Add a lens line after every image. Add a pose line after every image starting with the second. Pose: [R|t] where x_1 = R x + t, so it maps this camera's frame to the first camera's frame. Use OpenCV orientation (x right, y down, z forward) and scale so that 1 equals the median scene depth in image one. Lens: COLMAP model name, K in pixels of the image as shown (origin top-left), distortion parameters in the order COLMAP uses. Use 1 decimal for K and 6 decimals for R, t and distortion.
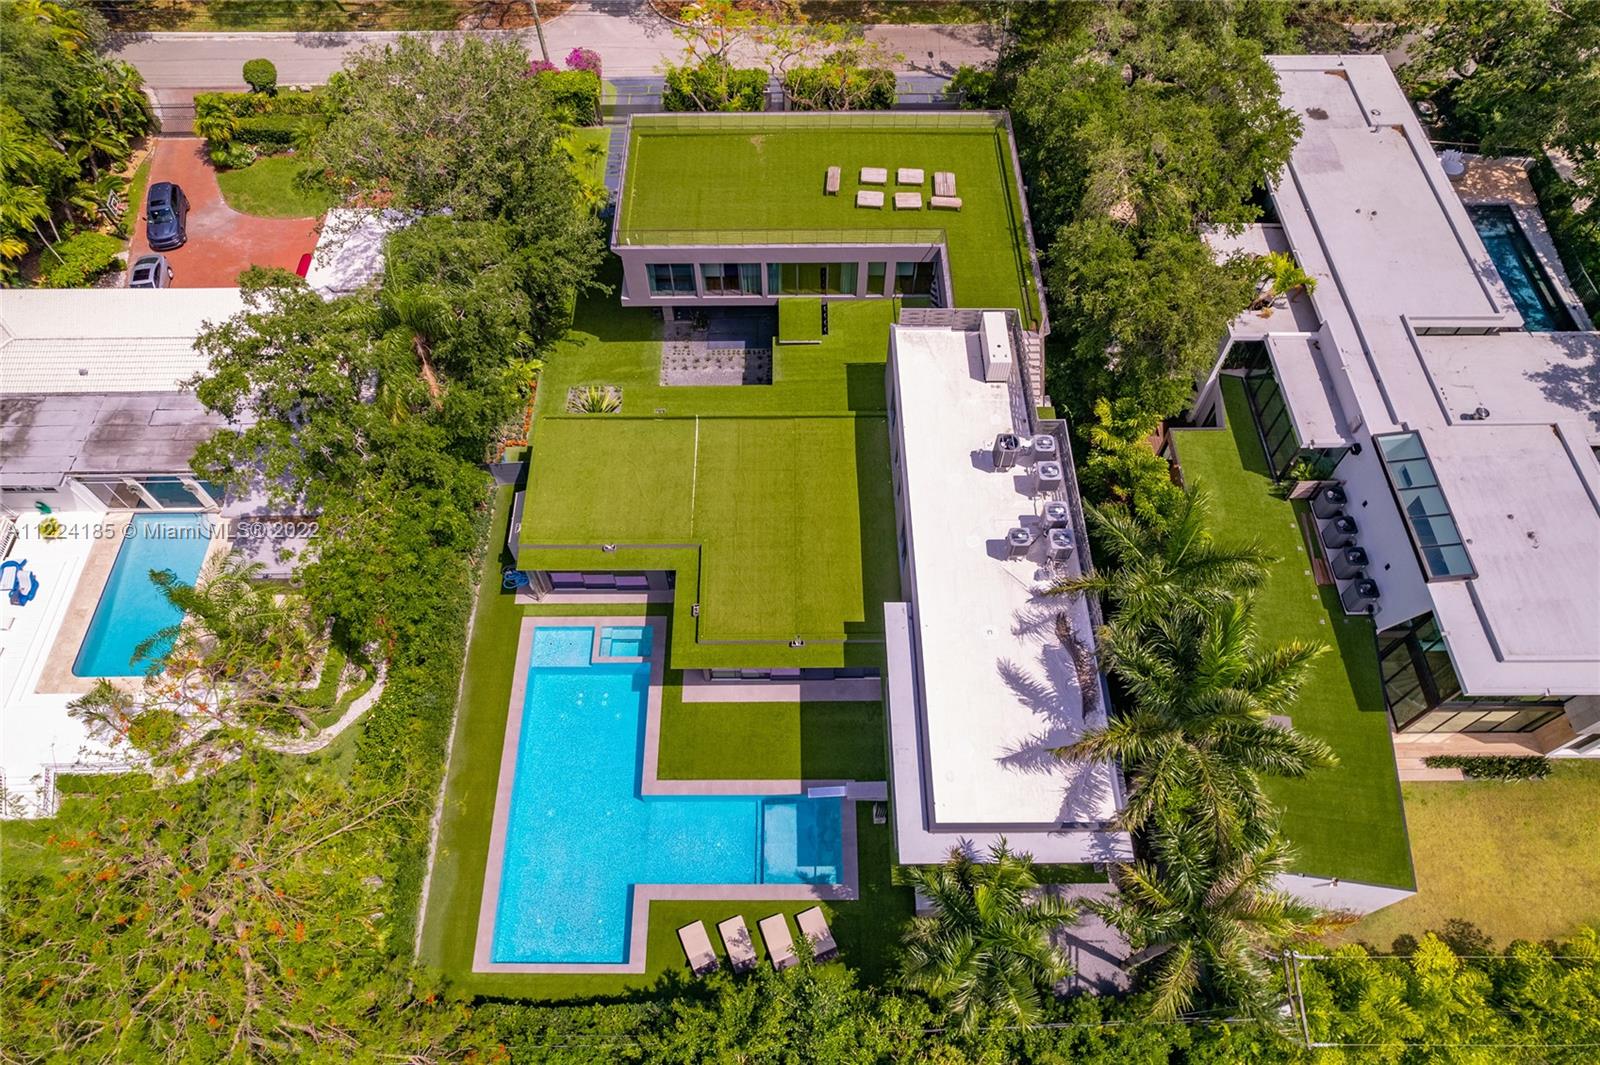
lens RADIAL K [[1015.1, 0, 800.0], [0, 1015.1, 532.5], [0, 0, 1]] dist [-0.079163, 0.068515]
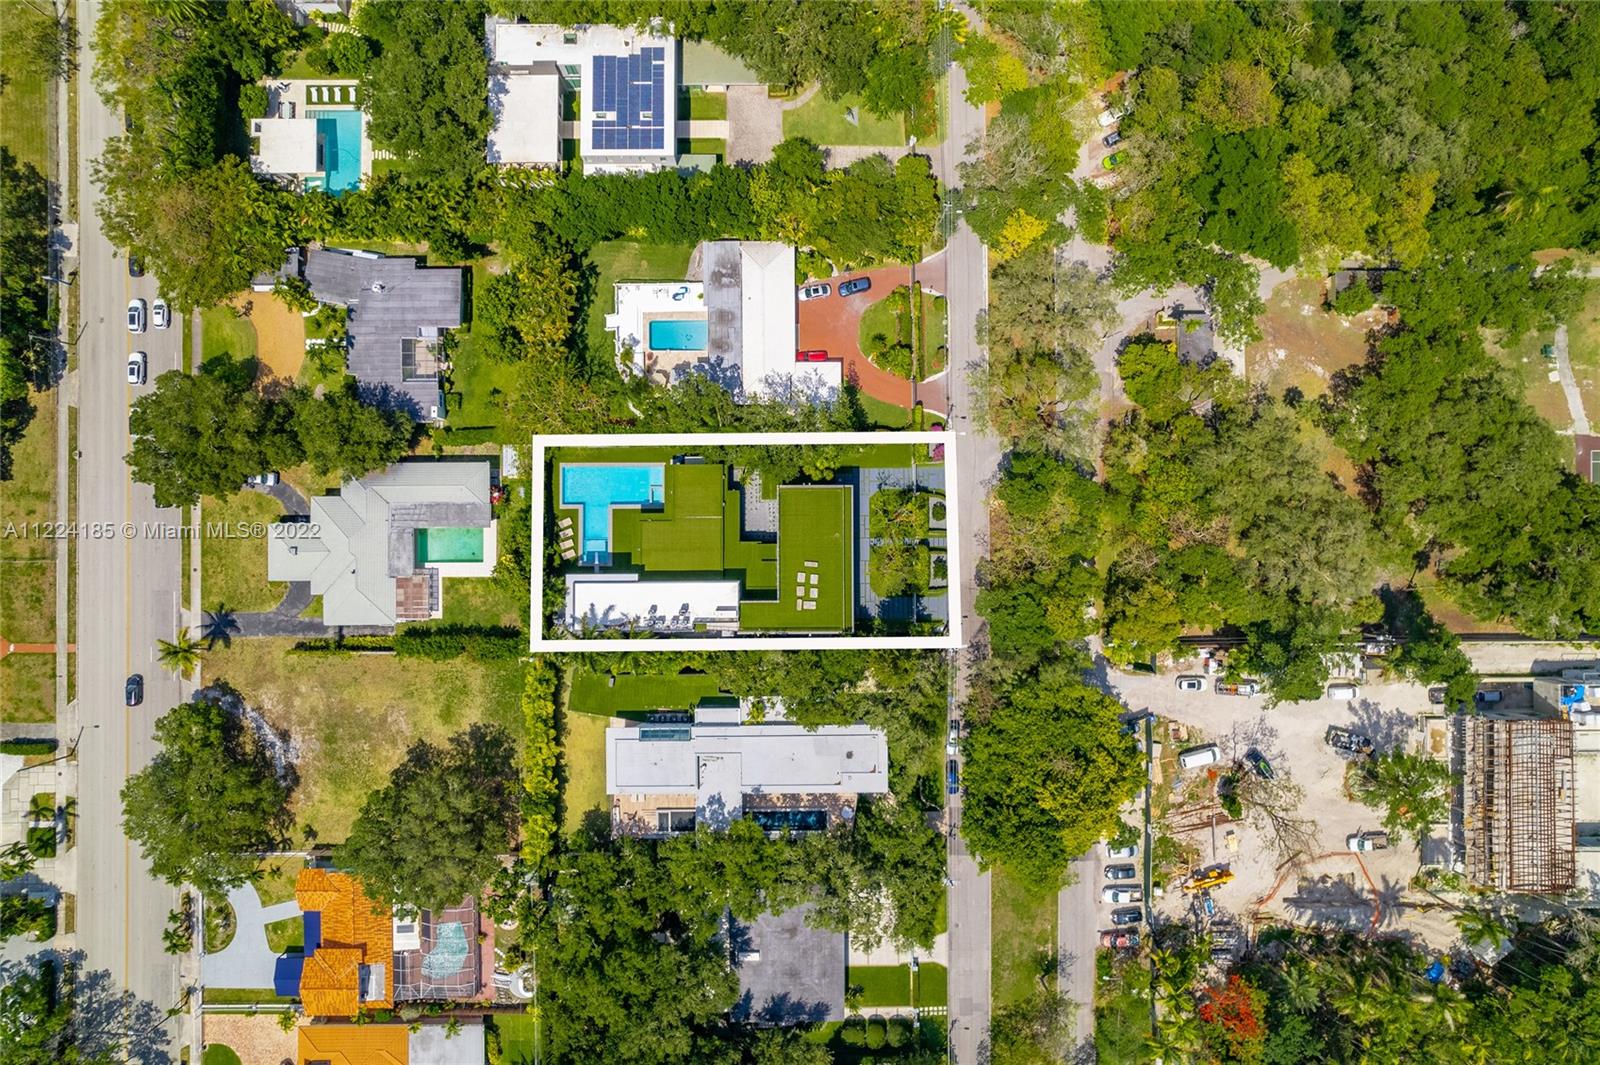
lens RADIAL K [[1015.1, 0, 800.0], [0, 1015.1, 532.5], [0, 0, 1]] dist [-0.079163, 0.068515]
pose [[-0.005407, 0.999886, -0.014111, -0.014053], [-0.860651, 0.002532, 0.509188, -1.894434], [0.509166, 0.014898, 0.860539, -1.508691]]
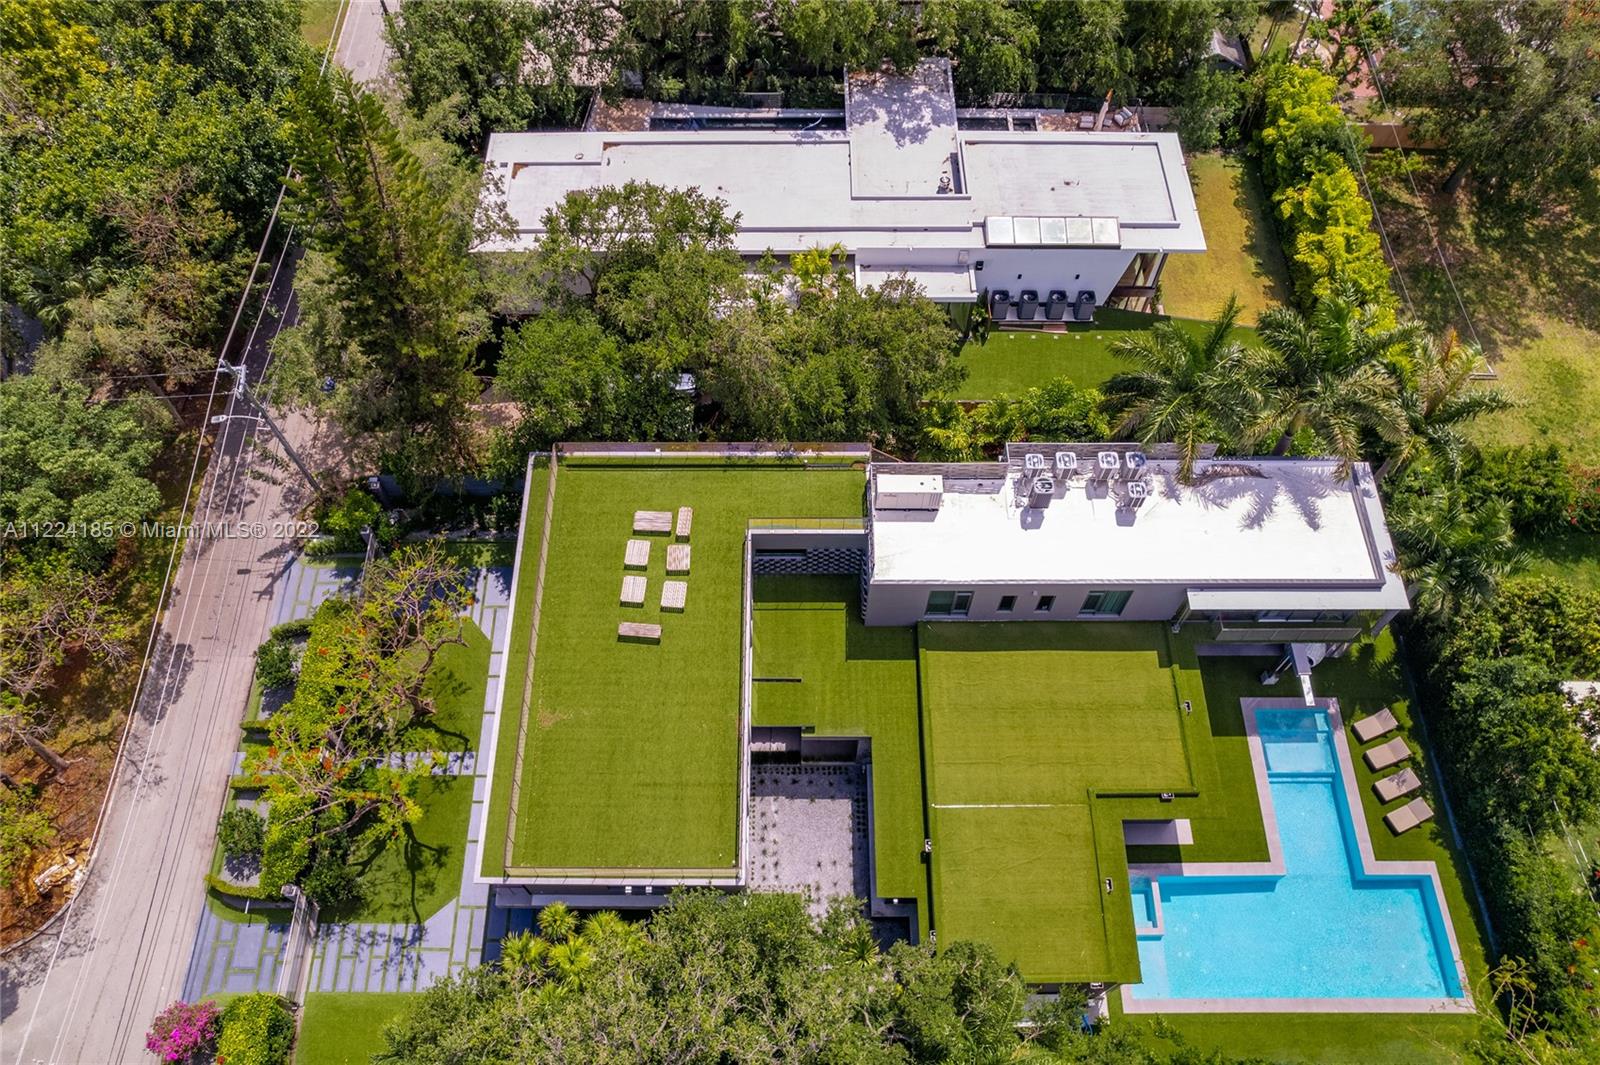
lens RADIAL K [[1029.2, 0, 778.5], [0, 1029.2, 658.4], [0, 0, 1]] dist [-0.038741, 0.000847]
pose [[0.013528, -0.899896, 0.435895, -0.396315], [0.856235, 0.235567, 0.459749, -0.707290], [-0.516409, 0.367009, 0.773709, 0.315303]]
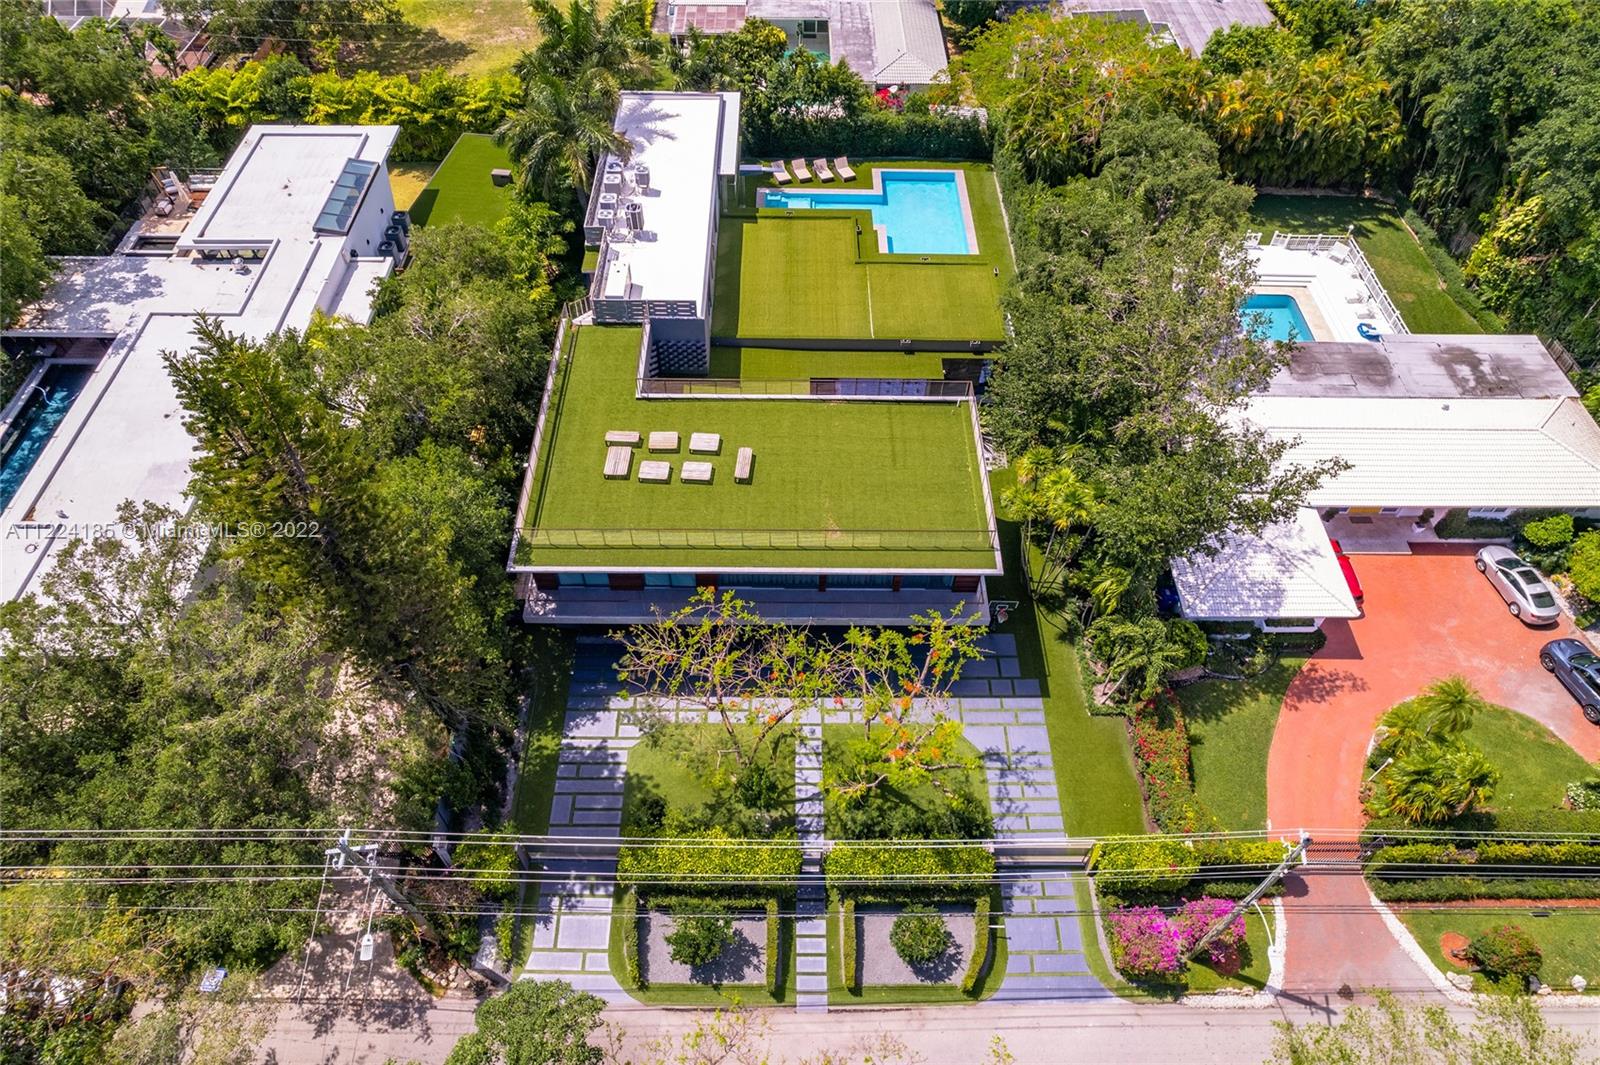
lens RADIAL K [[1015.1, 0, 800.0], [0, 1015.1, 532.5], [0, 0, 1]] dist [-0.079163, 0.068515]
pose [[-0.999864, -0.013136, -0.009970, -0.008384], [-0.004894, -0.341015, 0.940045, -1.329330], [-0.015748, 0.939966, 0.340904, 0.833154]]
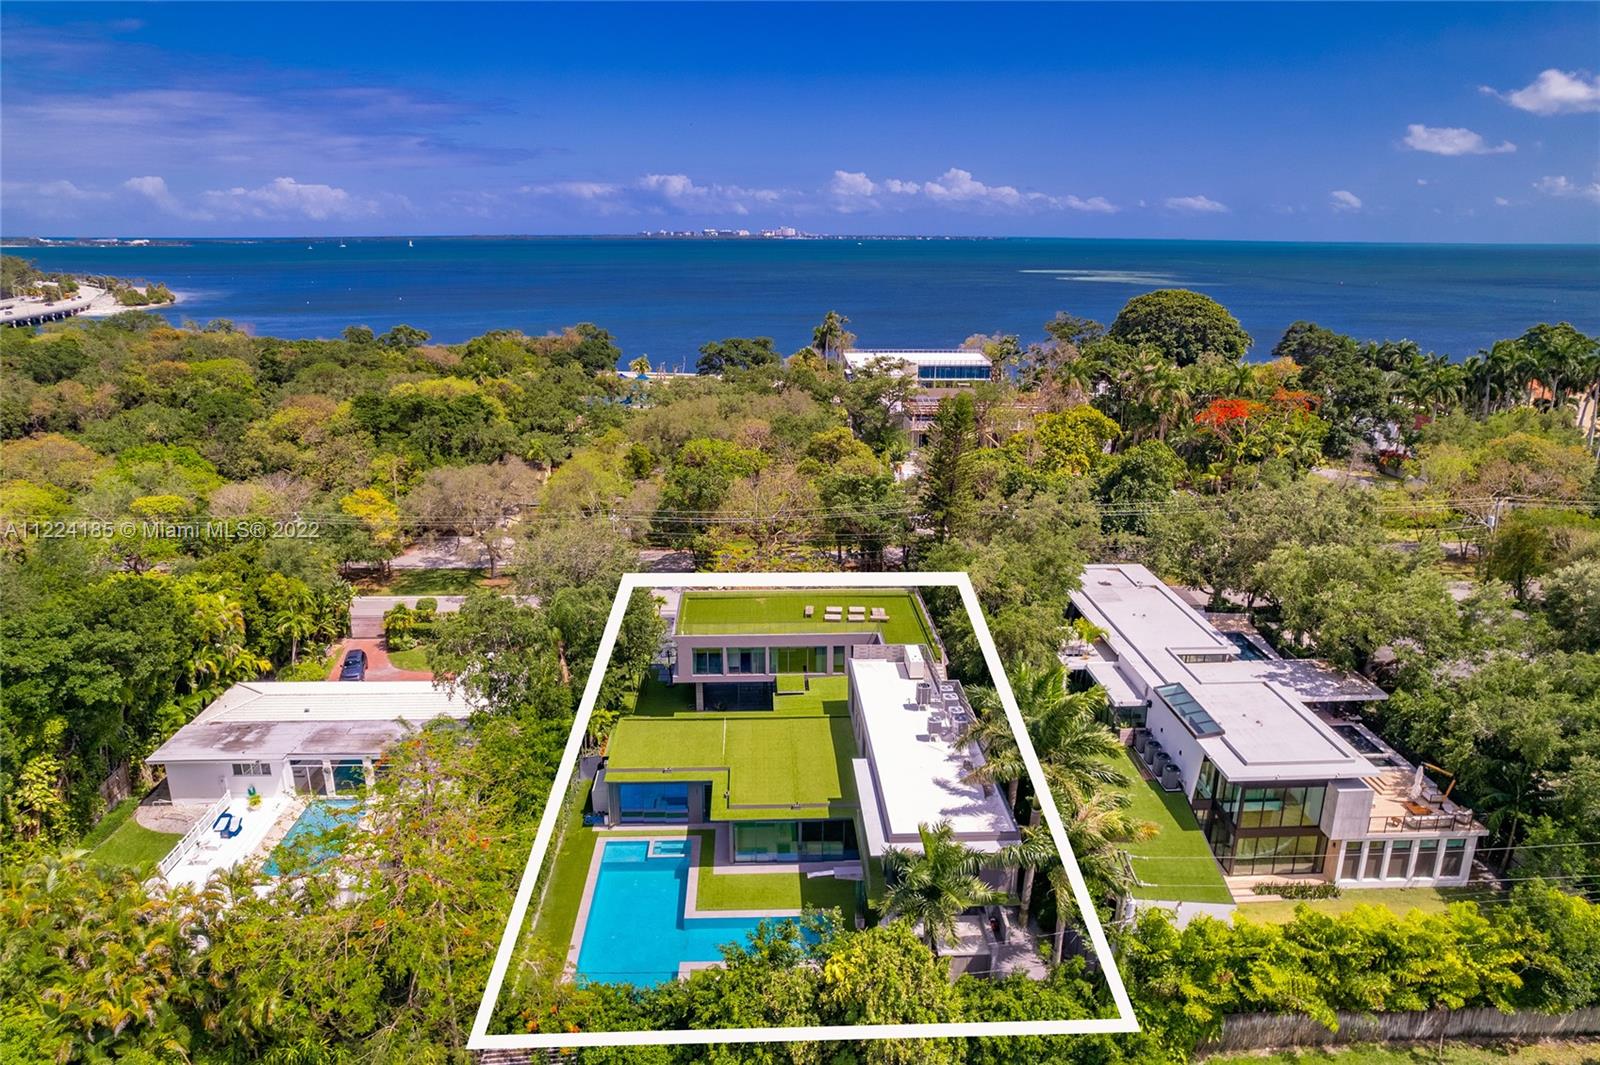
lens RADIAL K [[1015.1, 0, 800.0], [0, 1015.1, 532.5], [0, 0, 1]] dist [-0.079163, 0.068515]
pose [[0.999326, -0.008223, 0.035776, -0.042728], [0.030077, 0.742158, -0.669549, 0.710734], [-0.021046, 0.670174, 0.741905, -0.319826]]
